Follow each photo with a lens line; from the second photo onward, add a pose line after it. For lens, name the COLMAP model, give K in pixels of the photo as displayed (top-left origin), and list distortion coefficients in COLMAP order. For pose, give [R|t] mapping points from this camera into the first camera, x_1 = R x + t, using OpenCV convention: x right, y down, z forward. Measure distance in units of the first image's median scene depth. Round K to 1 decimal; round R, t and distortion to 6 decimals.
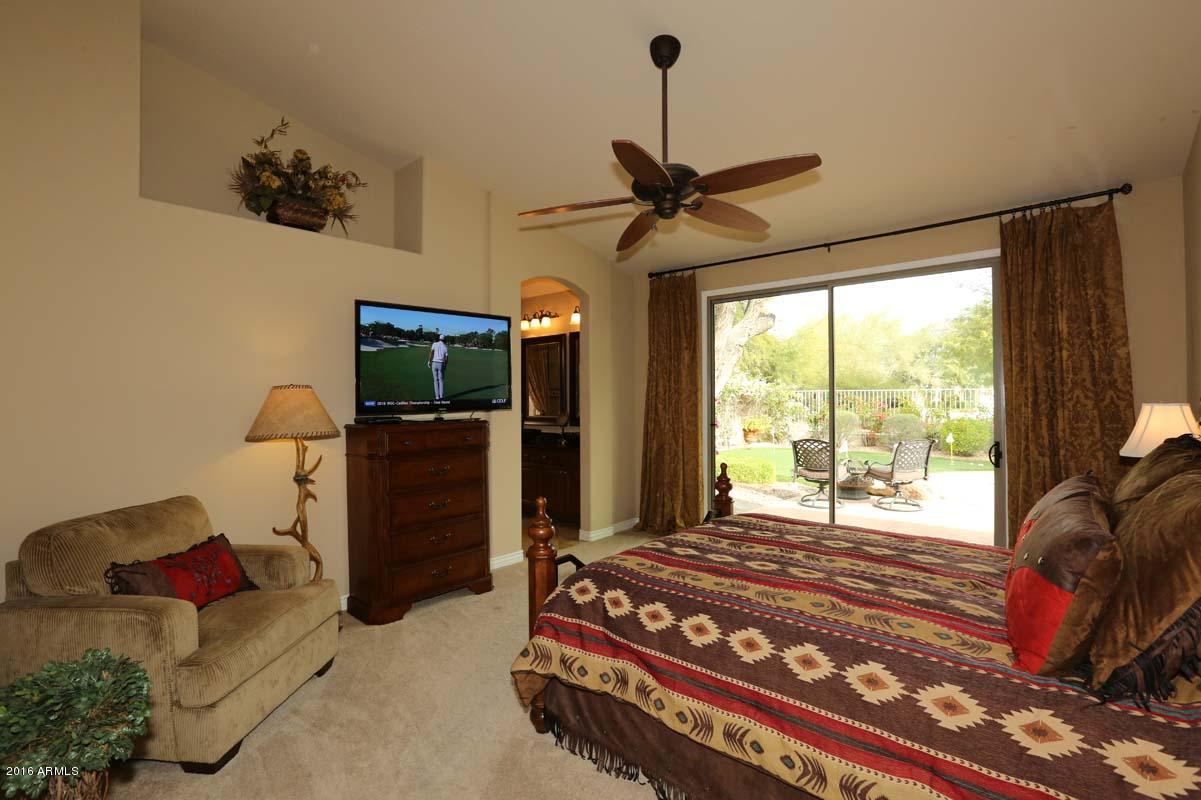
lens RADIAL K [[555.6, 0, 604.8], [0, 555.6, 400.0], [0, 0, 1]] dist [-0.045899, 0.015569]
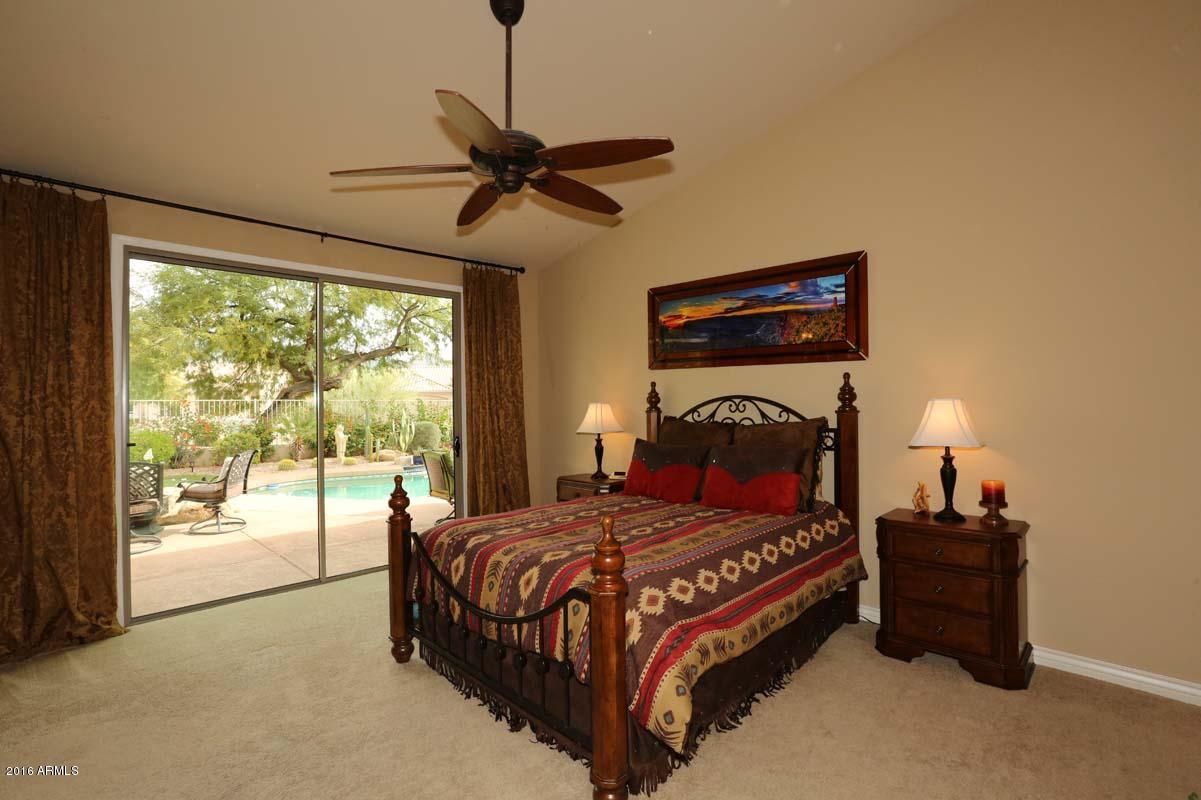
lens RADIAL K [[555.6, 0, 597.2], [0, 555.6, 393.0], [0, 0, 1]] dist [-0.045899, 0.015569]
pose [[0.059863, 0.020188, 0.998002, -0.568131], [0.014554, 0.999672, -0.021095, 0.007978], [-0.998100, 0.015788, 0.059550, 0.598666]]
